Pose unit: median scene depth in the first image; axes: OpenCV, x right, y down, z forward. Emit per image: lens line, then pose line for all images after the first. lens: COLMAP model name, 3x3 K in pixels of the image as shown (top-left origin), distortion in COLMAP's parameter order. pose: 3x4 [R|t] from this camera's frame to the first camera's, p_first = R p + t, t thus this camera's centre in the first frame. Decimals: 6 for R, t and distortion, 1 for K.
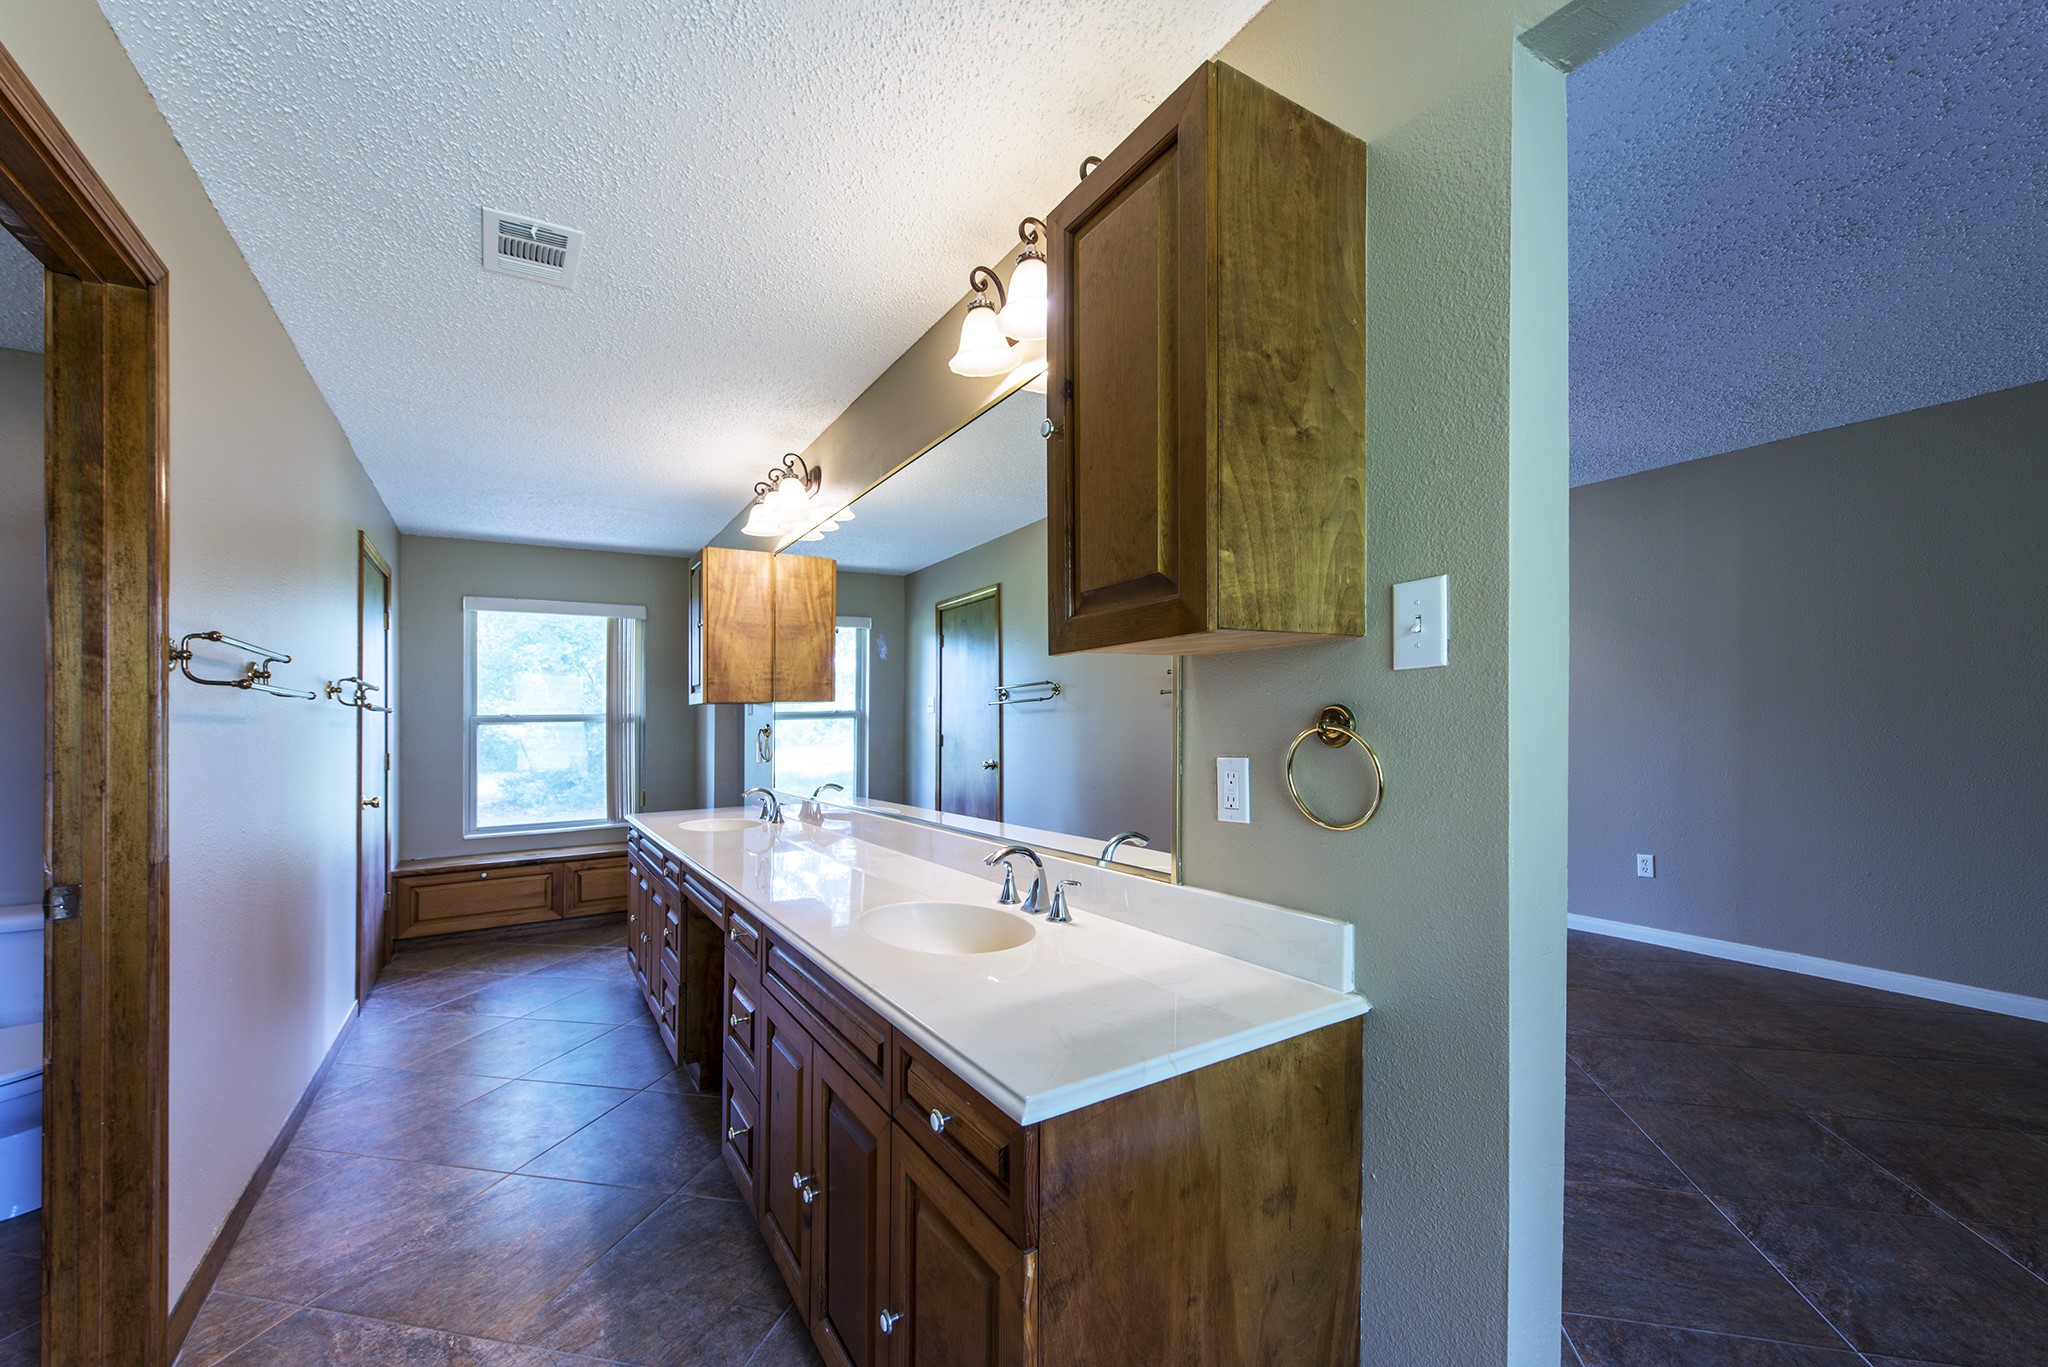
lens RADIAL K [[821.6, 0, 1000.0], [0, 821.6, 649.0], [0, 0, 1]] dist [0.015084, -0.000045]
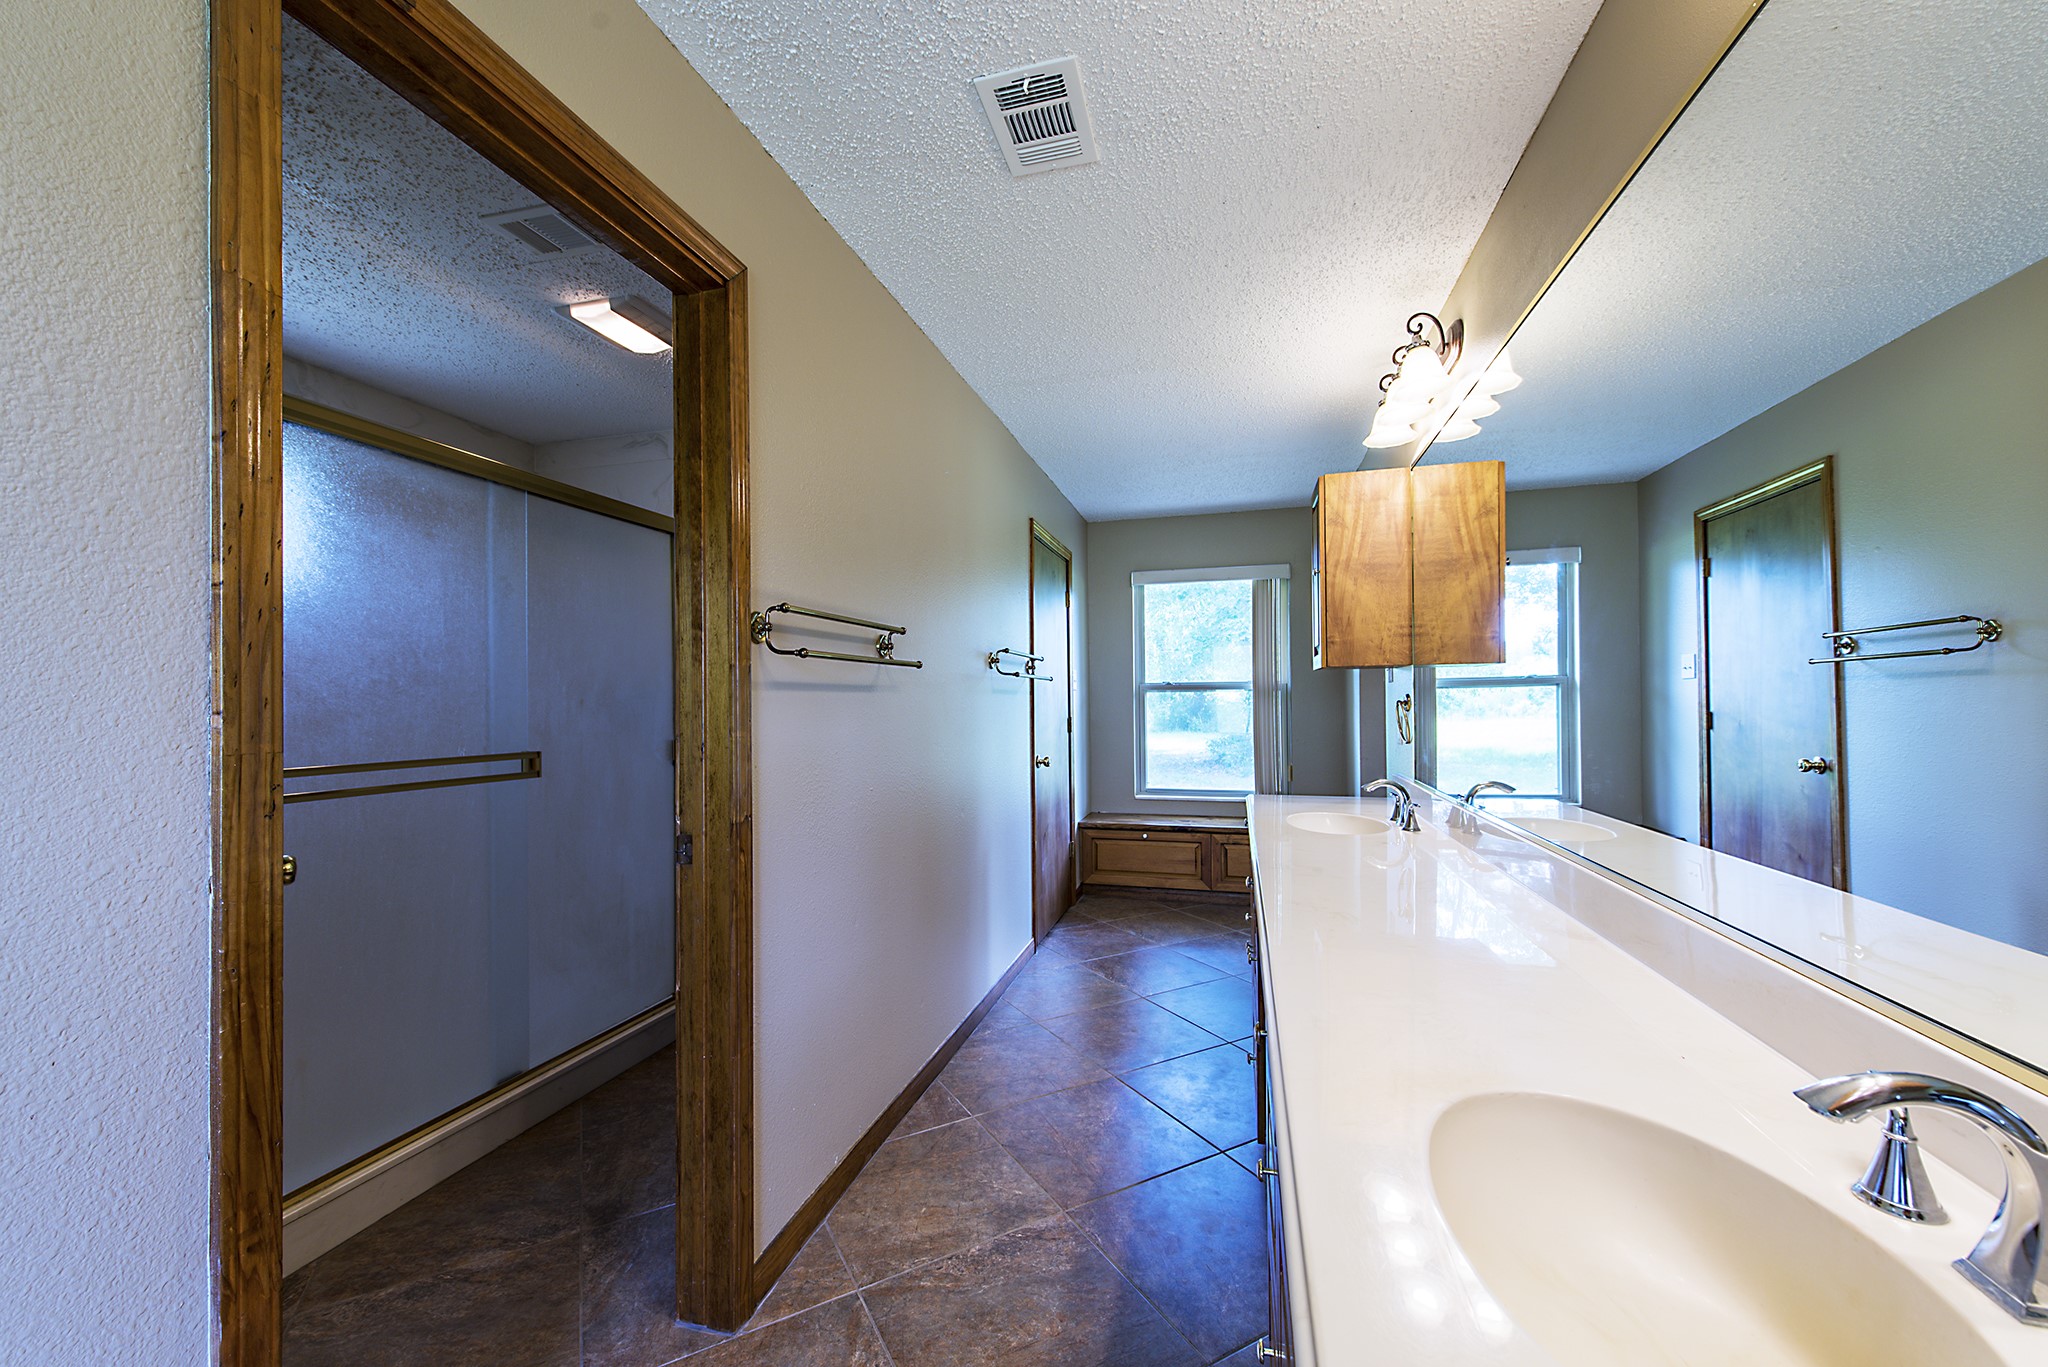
lens RADIAL K [[810.5, 0, 1050.9], [0, 810.5, 670.3], [0, 0, 1]] dist [0.011230, -0.000442]
pose [[0.723488, -0.013515, -0.690204, -0.002722], [0.058629, 0.997399, 0.041927, 0.018270], [0.687843, -0.070800, 0.722399, 0.227916]]
